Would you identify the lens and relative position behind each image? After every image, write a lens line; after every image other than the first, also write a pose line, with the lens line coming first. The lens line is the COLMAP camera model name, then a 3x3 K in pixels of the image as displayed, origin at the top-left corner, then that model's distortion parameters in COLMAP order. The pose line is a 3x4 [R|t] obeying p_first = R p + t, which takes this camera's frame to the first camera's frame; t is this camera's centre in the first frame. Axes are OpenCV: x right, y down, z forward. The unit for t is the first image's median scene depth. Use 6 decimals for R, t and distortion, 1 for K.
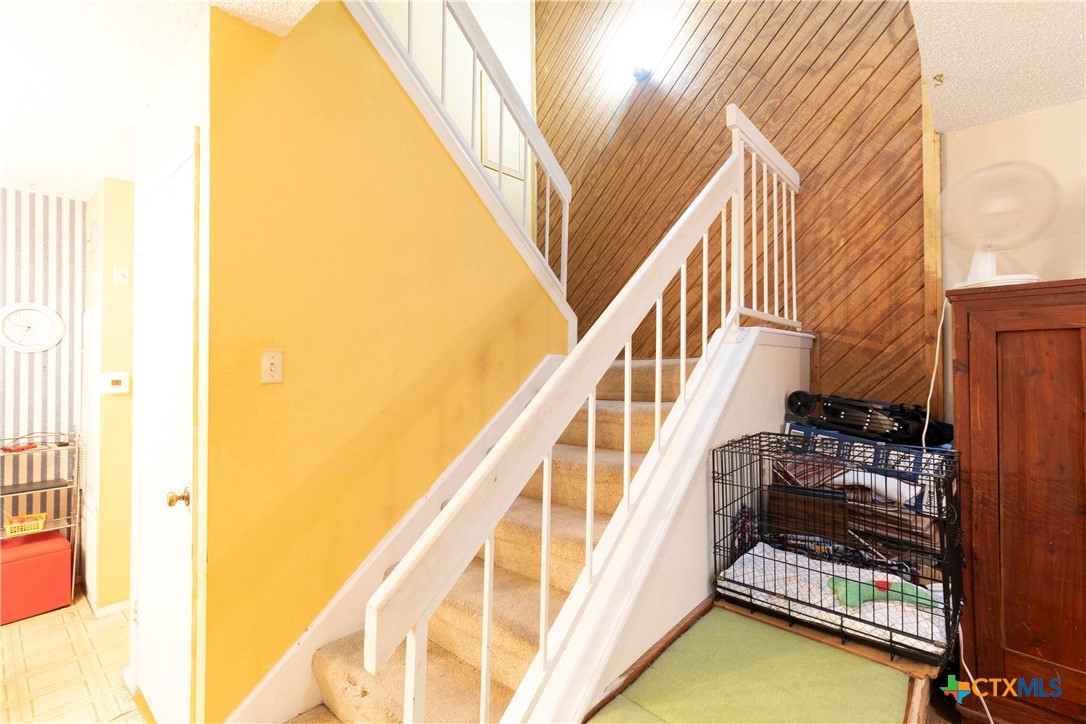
lens RADIAL K [[501.0, 0, 547.3], [0, 501.0, 358.5], [0, 0, 1]] dist [0.002603, -0.000618]
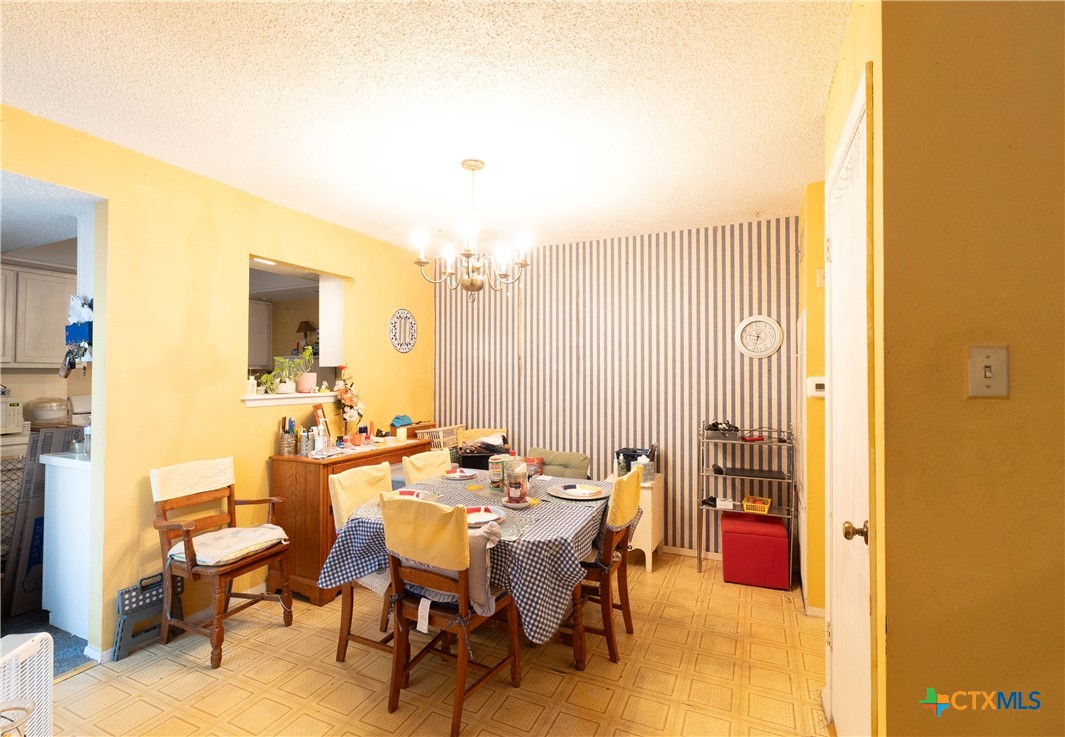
lens RADIAL K [[503.4, 0, 518.5], [0, 503.4, 364.0], [0, 0, 1]] dist [0.000185, -0.000051]
pose [[0.266214, -0.008260, -0.963878, -0.089231], [0.009706, 0.999936, -0.005888, 0.005028], [0.963865, -0.007788, 0.266277, 0.253127]]
